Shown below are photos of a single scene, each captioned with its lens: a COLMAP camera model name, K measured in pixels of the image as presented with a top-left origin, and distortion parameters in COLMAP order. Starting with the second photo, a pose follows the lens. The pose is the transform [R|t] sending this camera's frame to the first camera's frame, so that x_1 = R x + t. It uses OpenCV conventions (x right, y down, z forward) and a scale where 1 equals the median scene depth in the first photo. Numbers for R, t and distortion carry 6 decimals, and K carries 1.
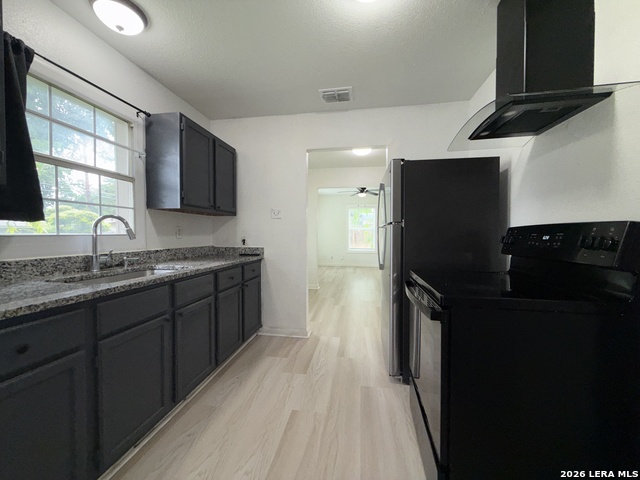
lens RADIAL K [[256.6, 0, 314.8], [0, 256.6, 237.9], [0, 0, 1]] dist [-0.001324, -0.000336]
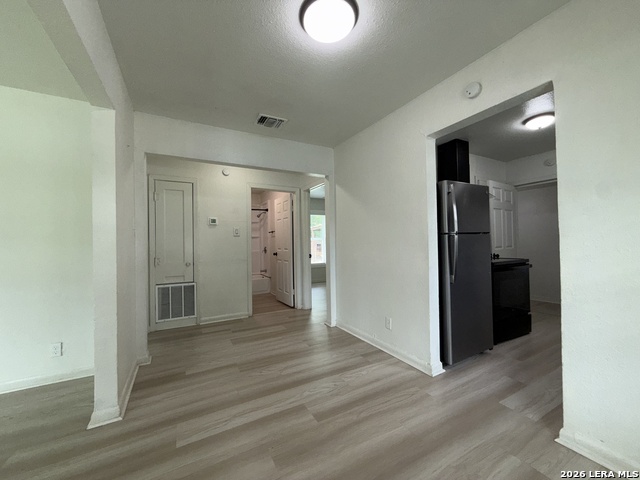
lens RADIAL K [[256.6, 0, 317.9], [0, 256.6, 240.7], [0, 0, 1]] dist [-0.001324, -0.000336]
pose [[-0.623892, 0.020464, 0.781243, -0.154701], [0.034757, 0.999395, 0.001578, -0.041914], [-0.780738, 0.028139, -0.624225, 2.100289]]
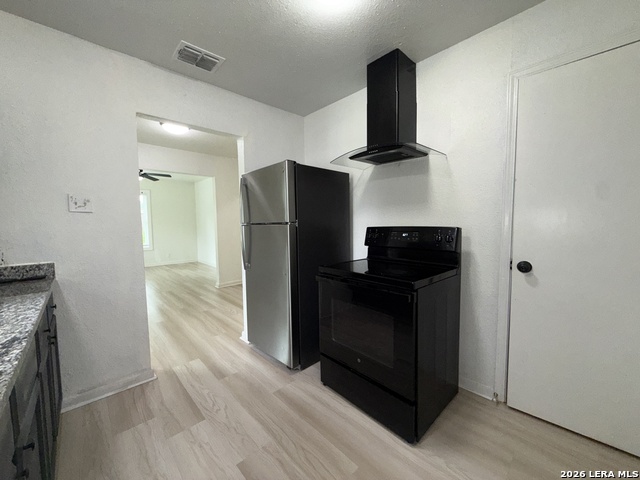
lens RADIAL K [[256.6, 0, 316.0], [0, 256.6, 239.2], [0, 0, 1]] dist [-0.001324, -0.000336]
pose [[0.598996, -0.062108, 0.798340, -0.374603], [0.025415, 0.997960, 0.058569, -0.042650], [-0.800349, -0.014793, 0.599352, 0.248130]]
